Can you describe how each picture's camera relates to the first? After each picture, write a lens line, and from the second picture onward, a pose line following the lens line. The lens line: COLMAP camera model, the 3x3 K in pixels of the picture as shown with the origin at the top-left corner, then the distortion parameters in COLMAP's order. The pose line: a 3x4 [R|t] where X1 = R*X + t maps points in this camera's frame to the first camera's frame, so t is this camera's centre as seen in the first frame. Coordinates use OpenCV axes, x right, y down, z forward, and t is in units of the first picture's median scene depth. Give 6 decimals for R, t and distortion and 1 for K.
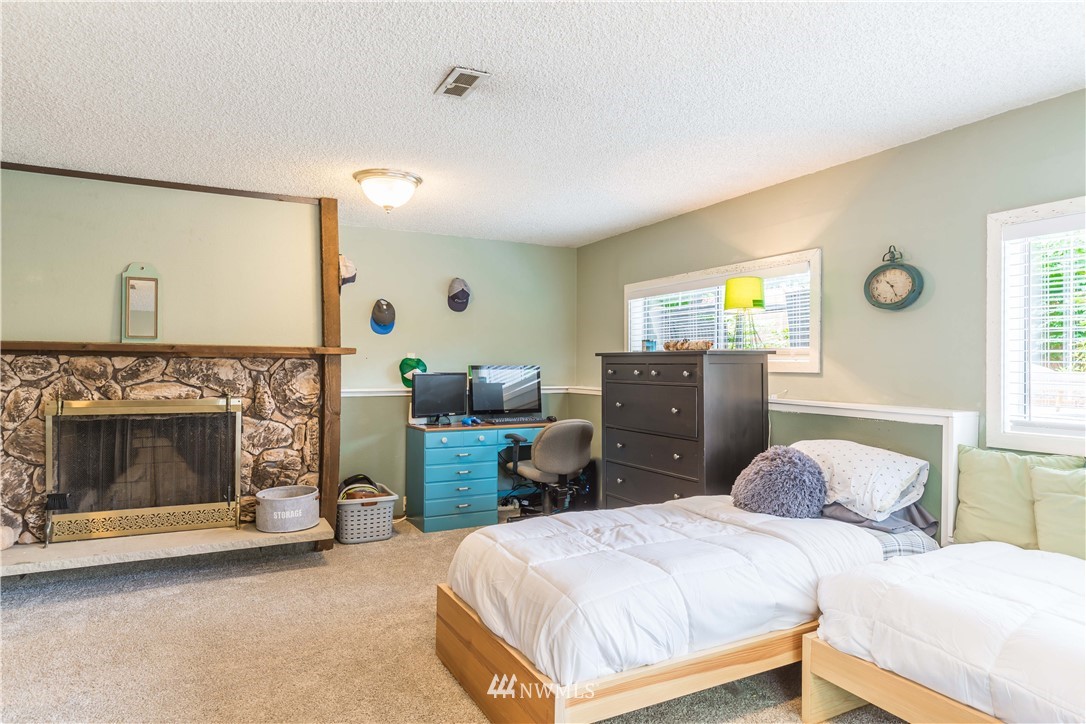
lens RADIAL K [[650.5, 0, 552.1], [0, 650.5, 360.6], [0, 0, 1]] dist [0.008903, 0.001450]
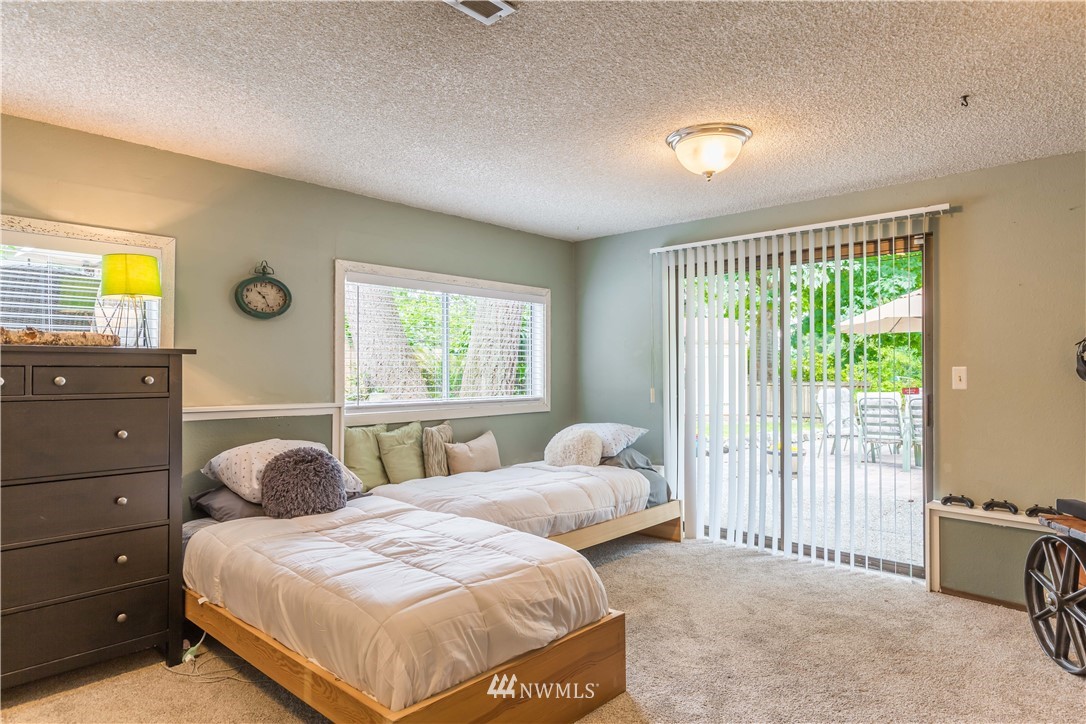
lens RADIAL K [[650.5, 0, 551.7], [0, 650.5, 365.6], [0, 0, 1]] dist [0.008903, 0.001450]
pose [[-0.333725, 0.003820, 0.942663, -0.683730], [-0.005652, 0.999966, -0.006053, 0.006725], [-0.942654, -0.007348, -0.333692, 0.899349]]
